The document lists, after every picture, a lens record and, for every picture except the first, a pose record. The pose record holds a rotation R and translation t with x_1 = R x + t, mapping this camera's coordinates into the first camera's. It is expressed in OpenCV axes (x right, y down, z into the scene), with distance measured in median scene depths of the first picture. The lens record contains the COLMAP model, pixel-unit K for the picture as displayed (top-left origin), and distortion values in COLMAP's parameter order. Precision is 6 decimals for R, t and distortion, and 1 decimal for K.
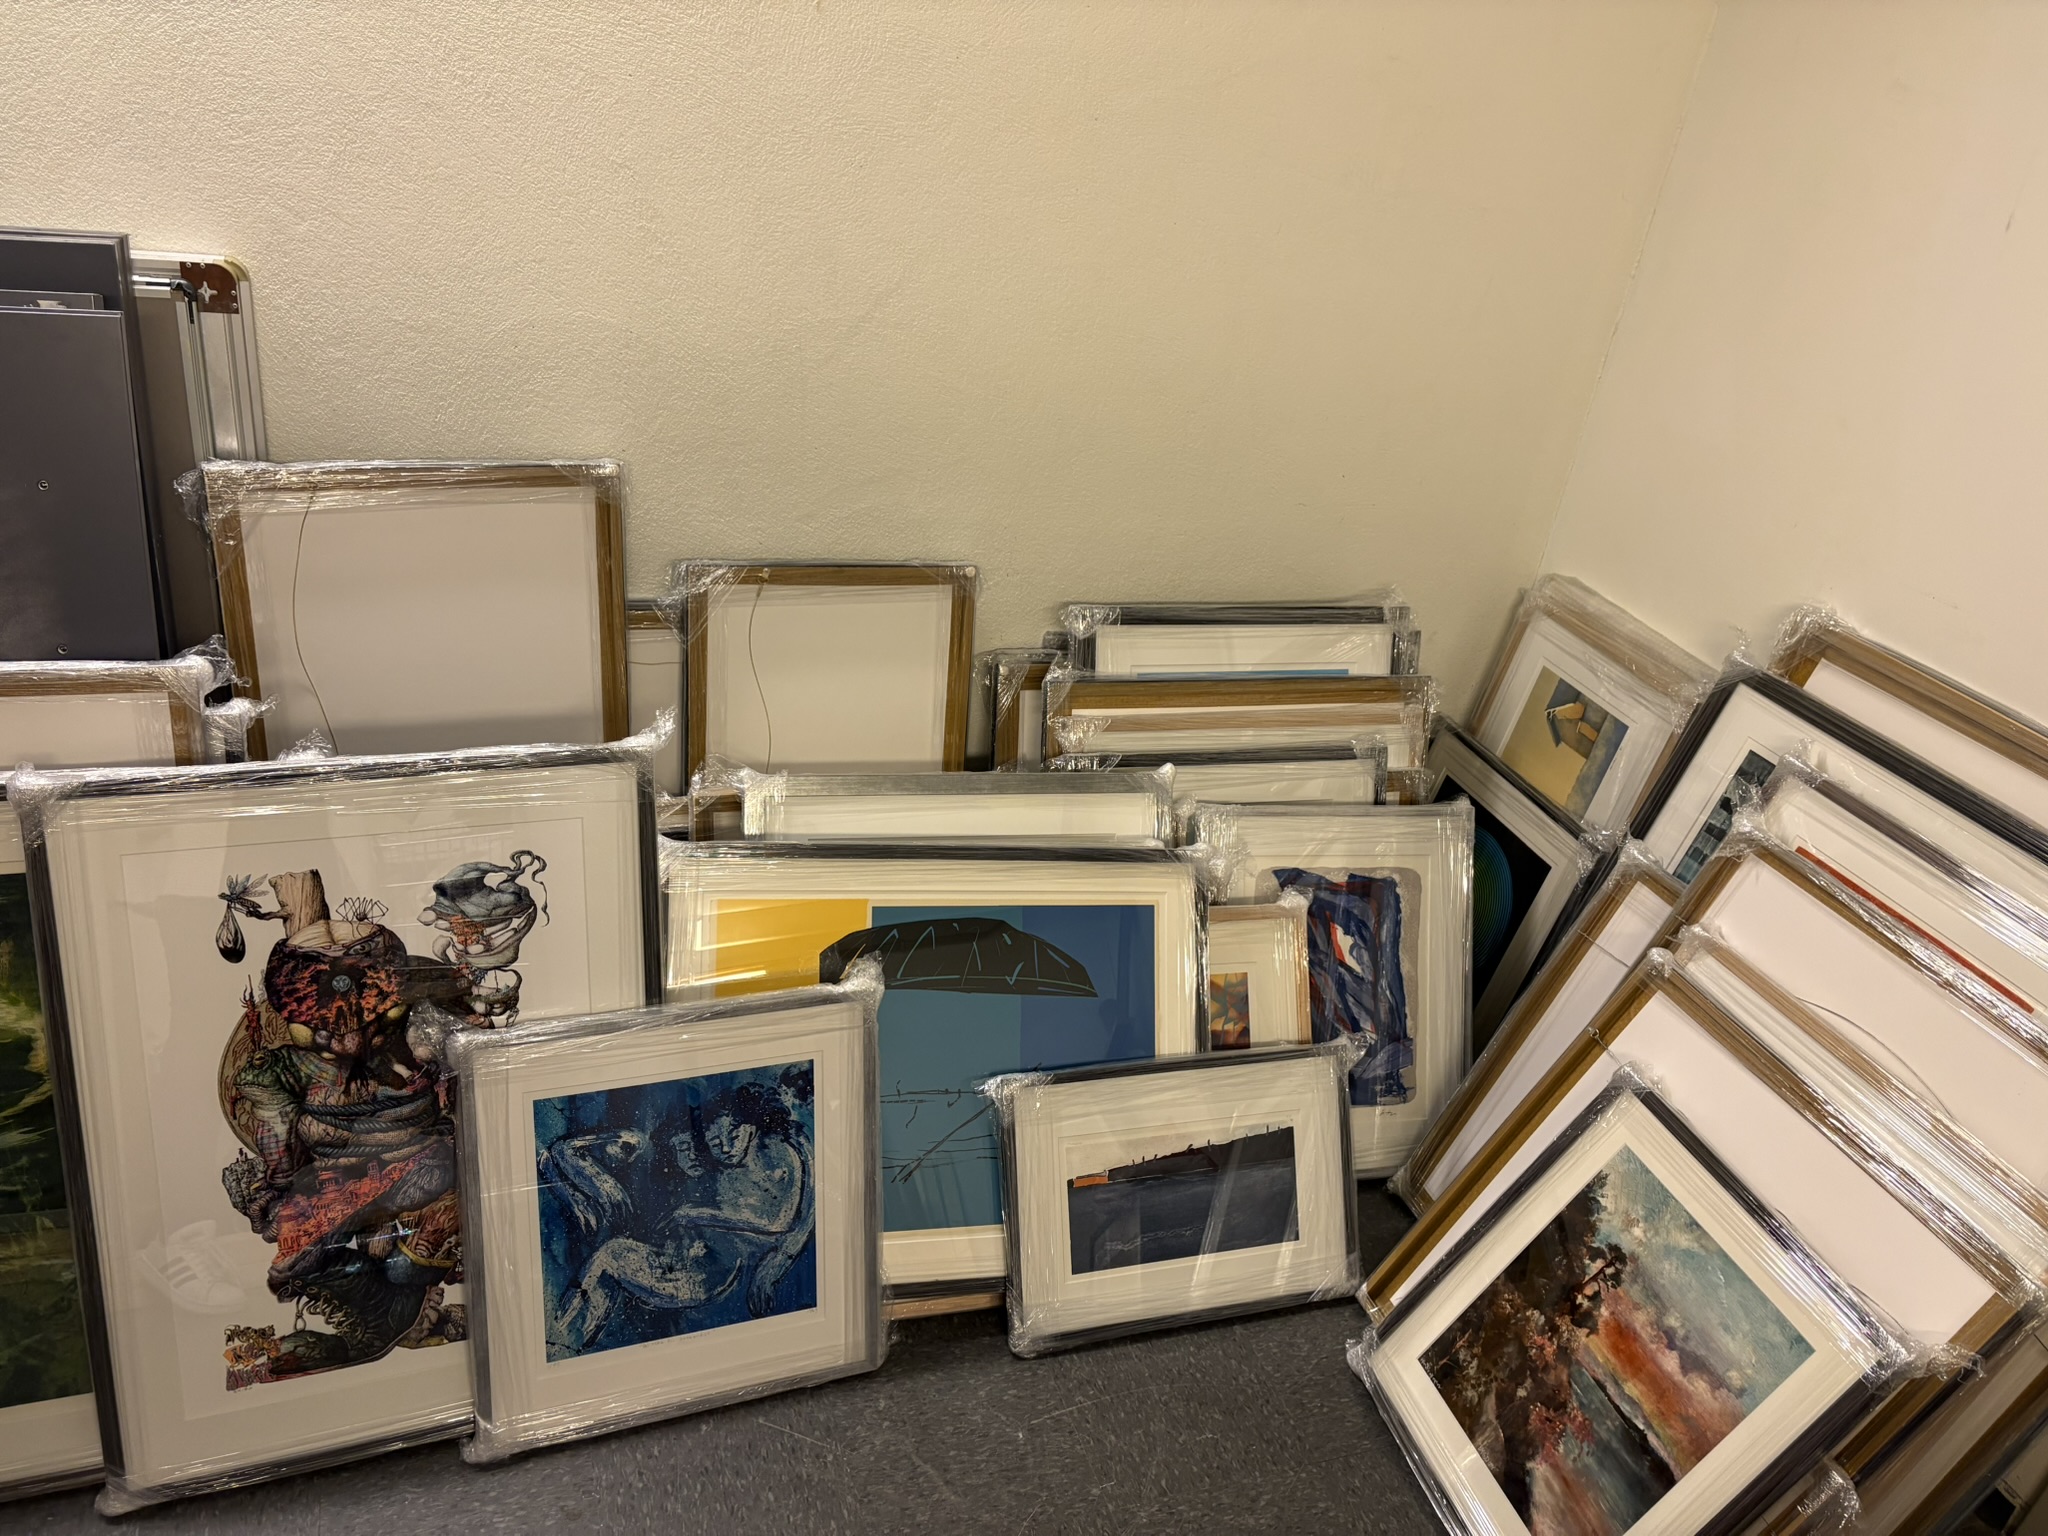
lens RADIAL K [[1682.4, 0, 1036.4], [0, 1682.4, 769.9], [0, 0, 1]] dist [0.092154, 0.000231]
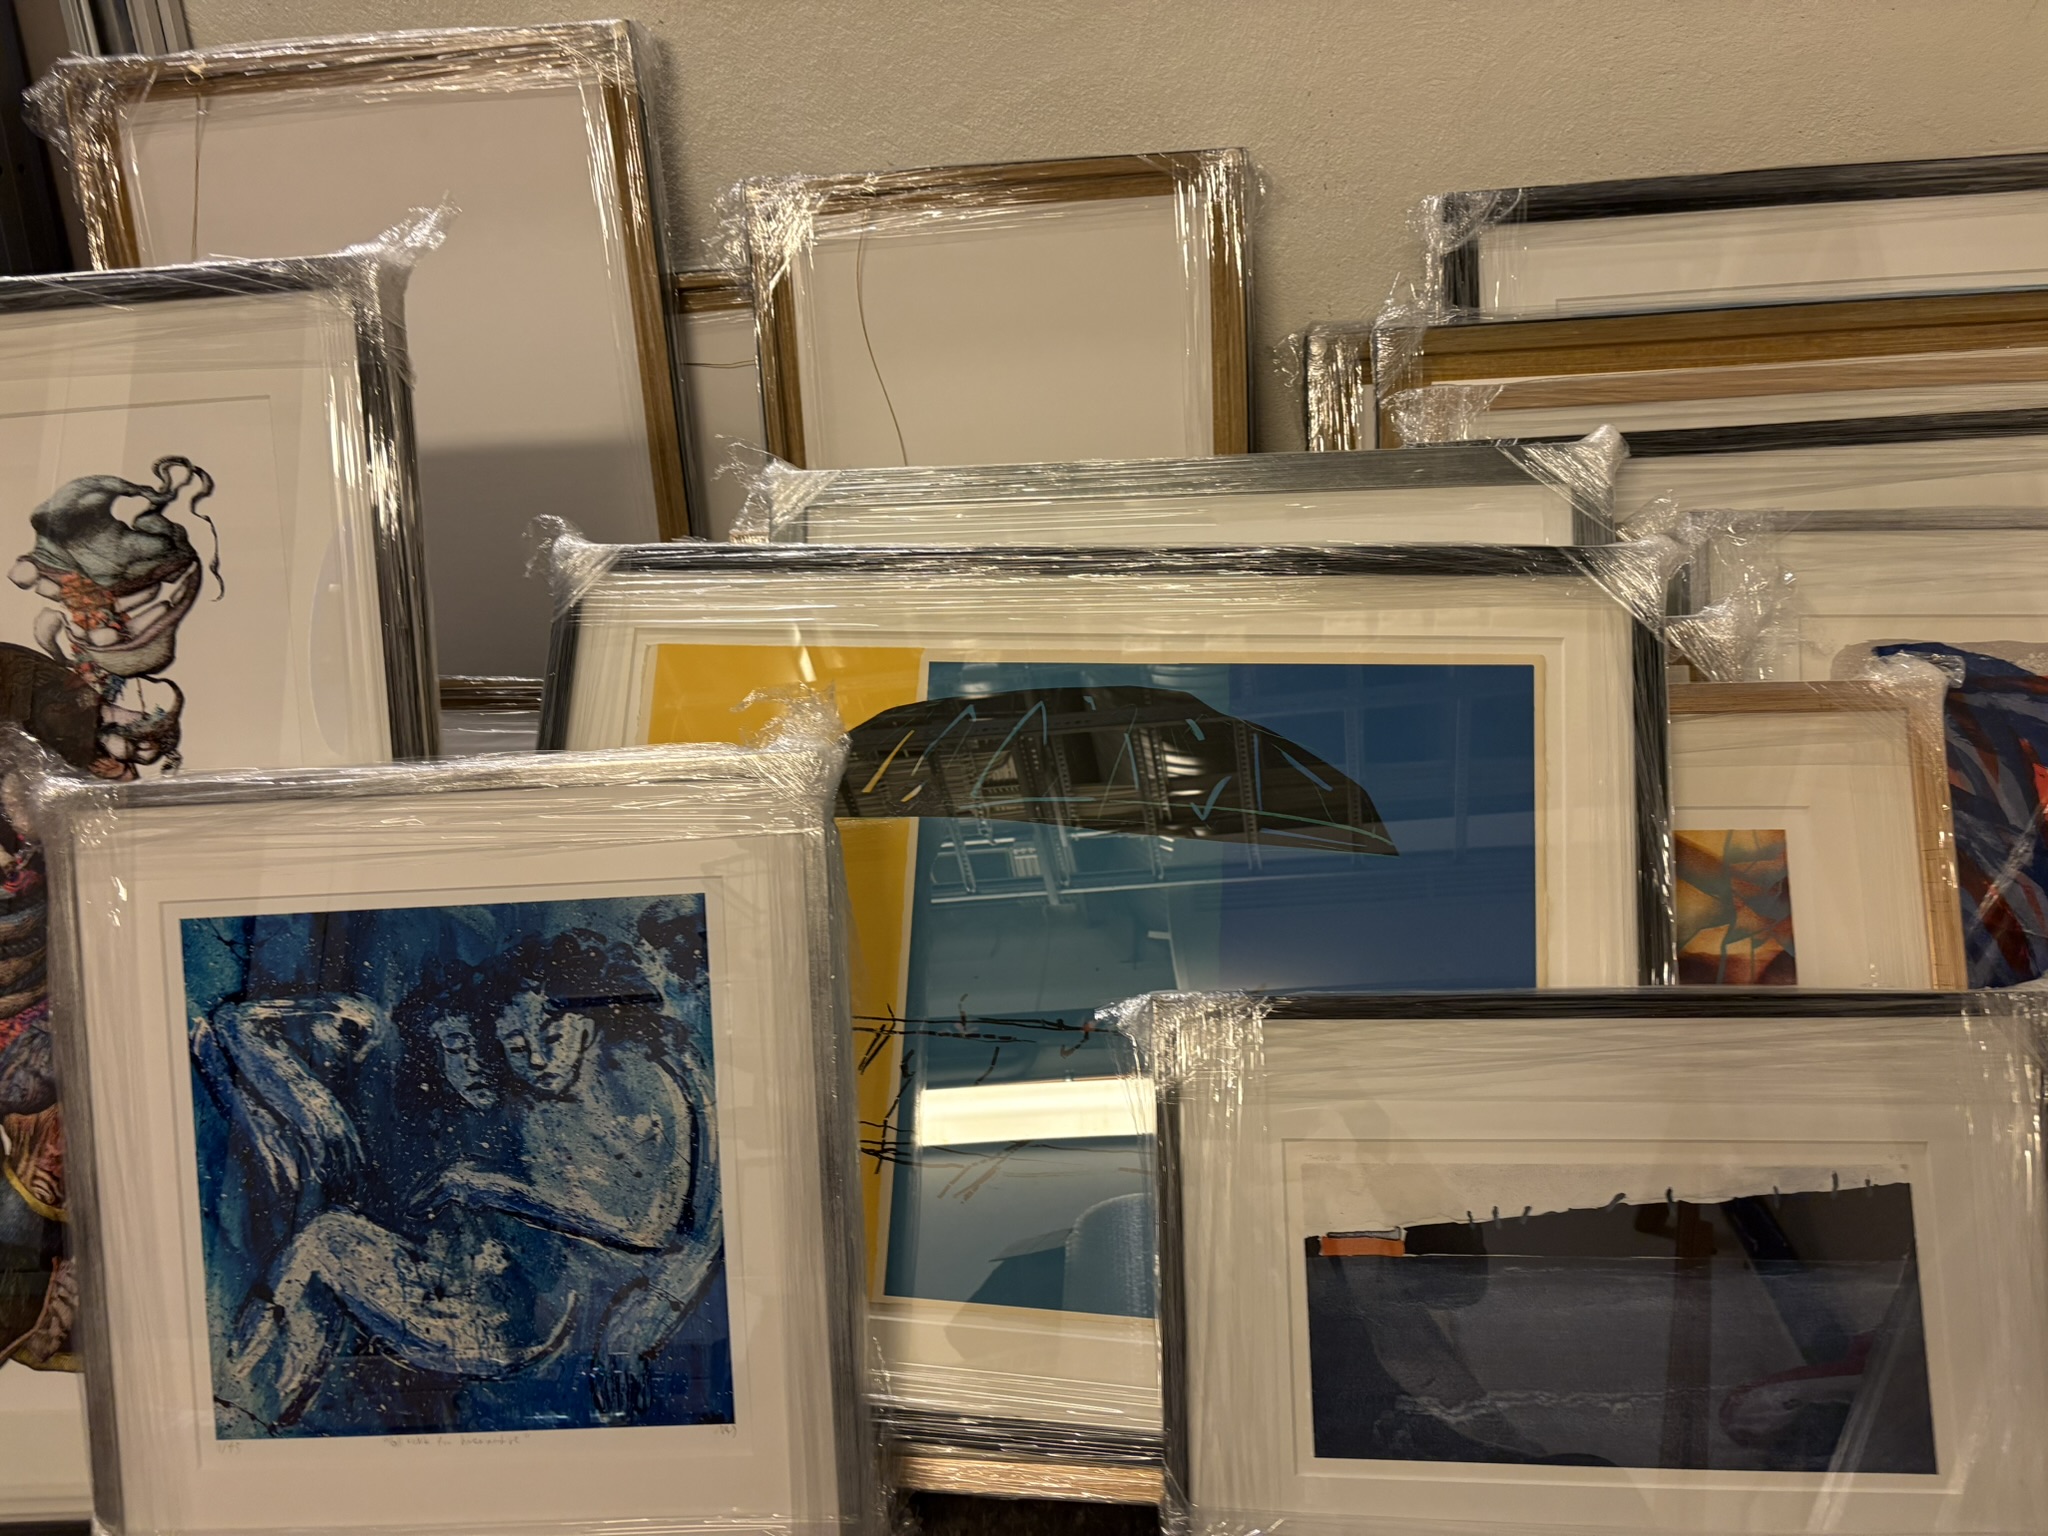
lens RADIAL K [[1570.0, 0, 1059.3], [0, 1570.0, 770.9], [0, 0, 1]] dist [0.002356, 0.121167]
pose [[0.881504, -0.044773, -0.470049, 0.177812], [-0.028842, 0.988530, -0.148248, 0.199943], [0.471295, 0.144238, 0.870101, 0.638499]]
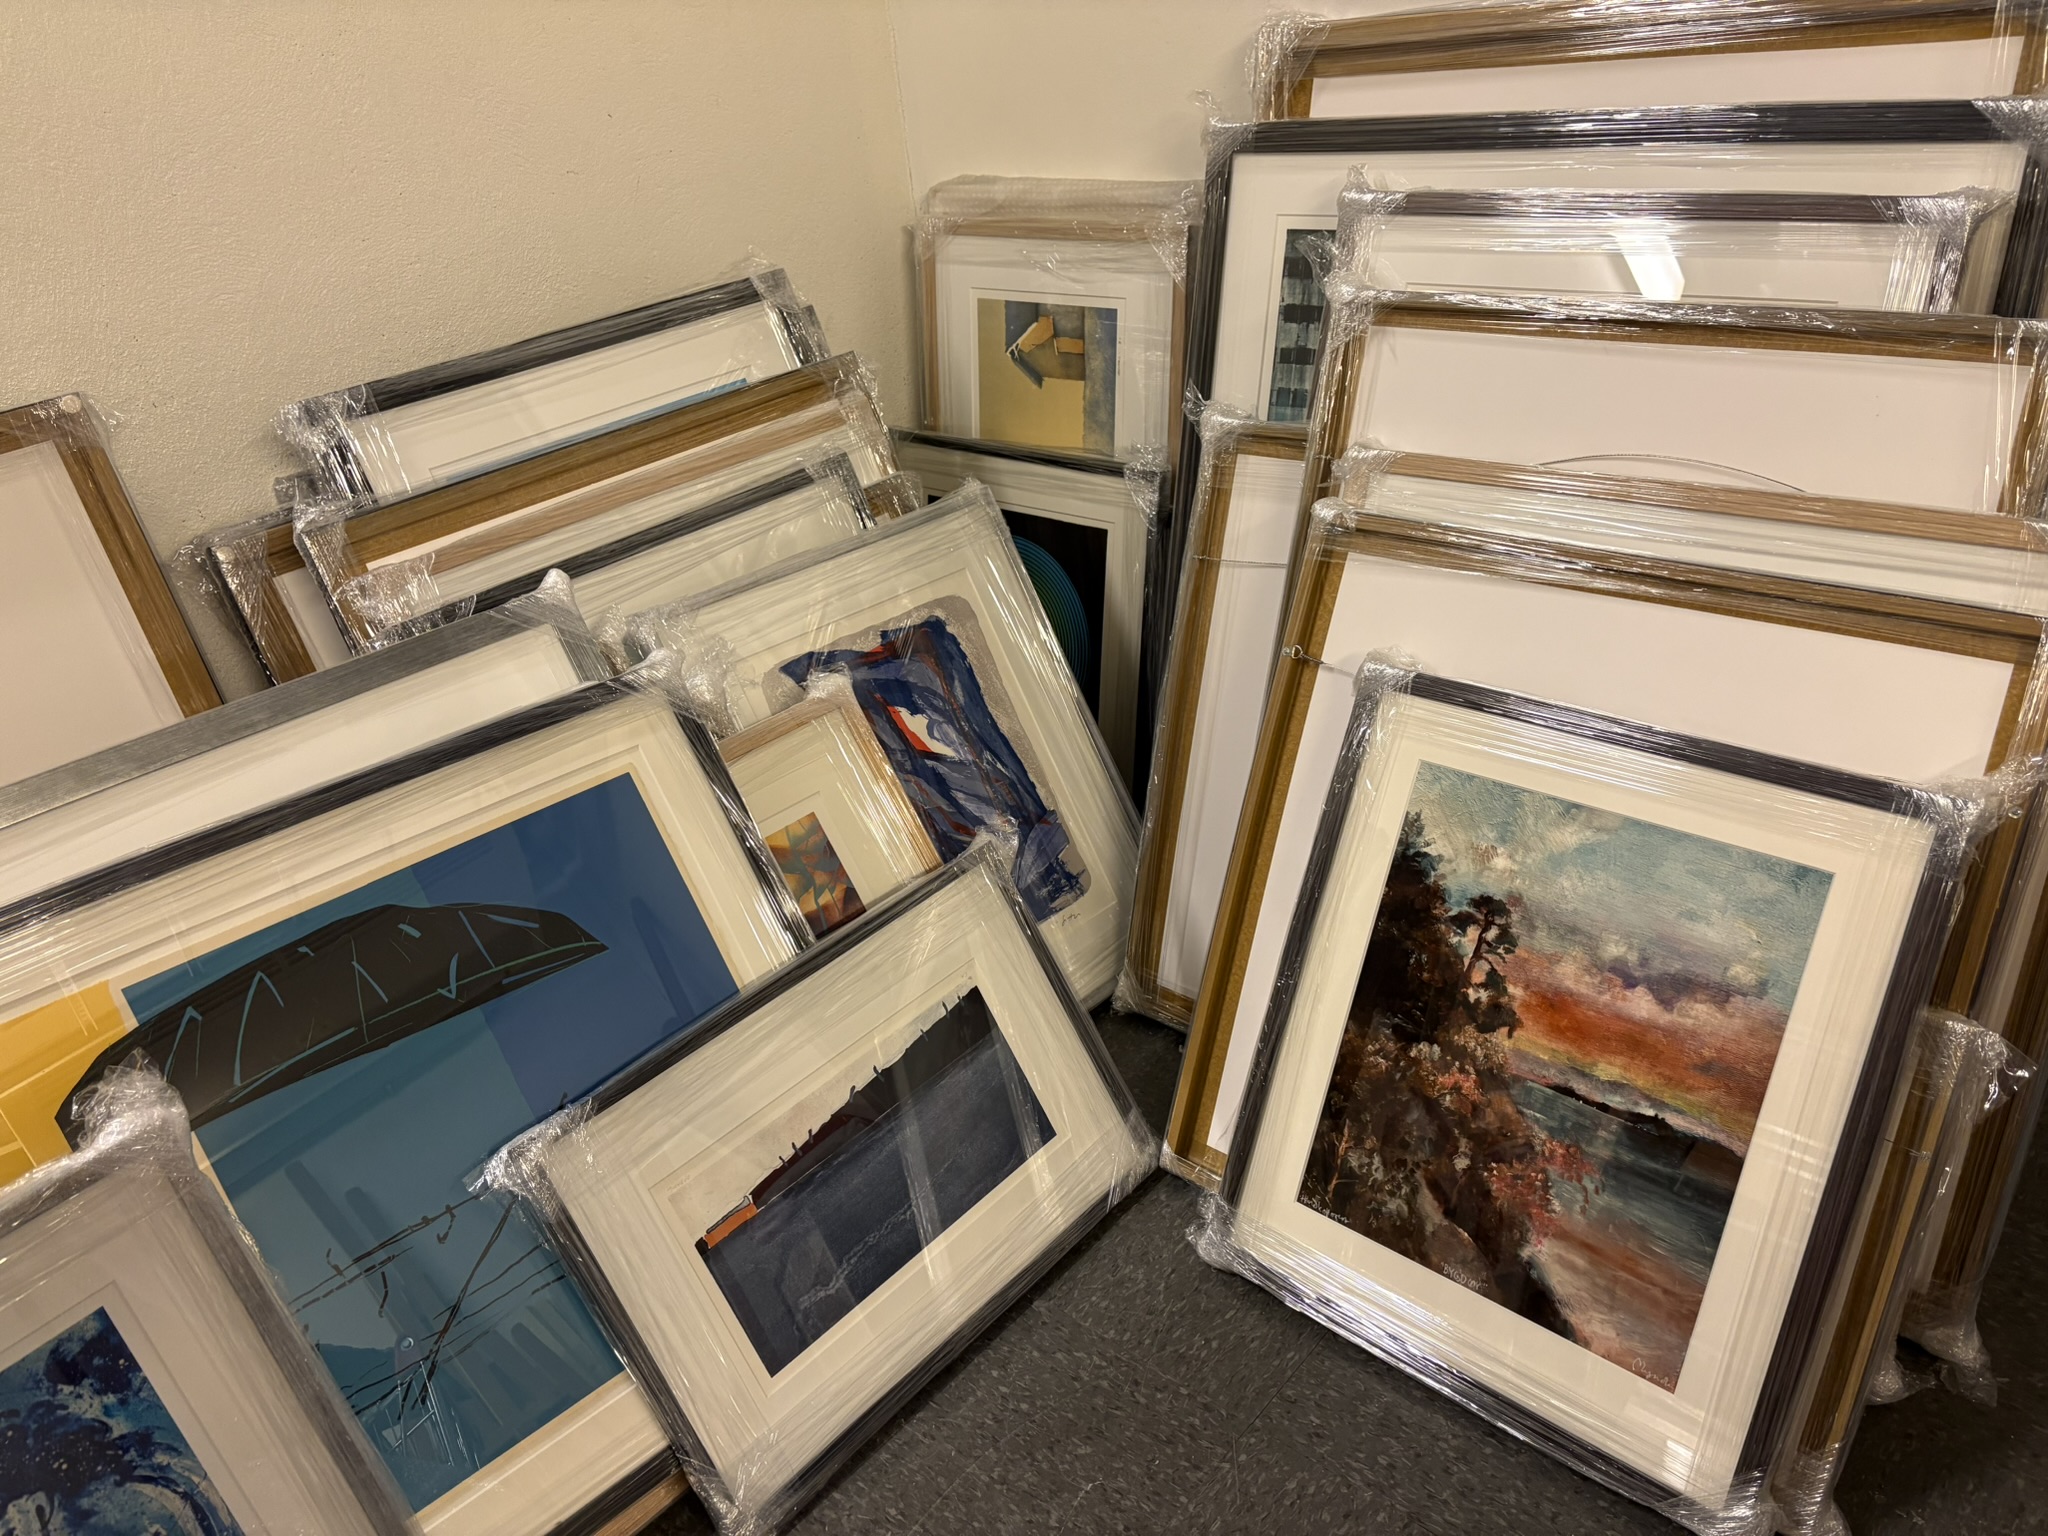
lens RADIAL K [[1602.1, 0, 1024.0], [0, 1602.1, 768.0], [0, 0, 1]] dist [0.053514, -0.058770]
pose [[0.850935, -0.433854, 0.296107, 0.023799], [0.432661, 0.898577, 0.073235, 0.111447], [-0.297849, 0.065796, 0.952343, 0.459569]]
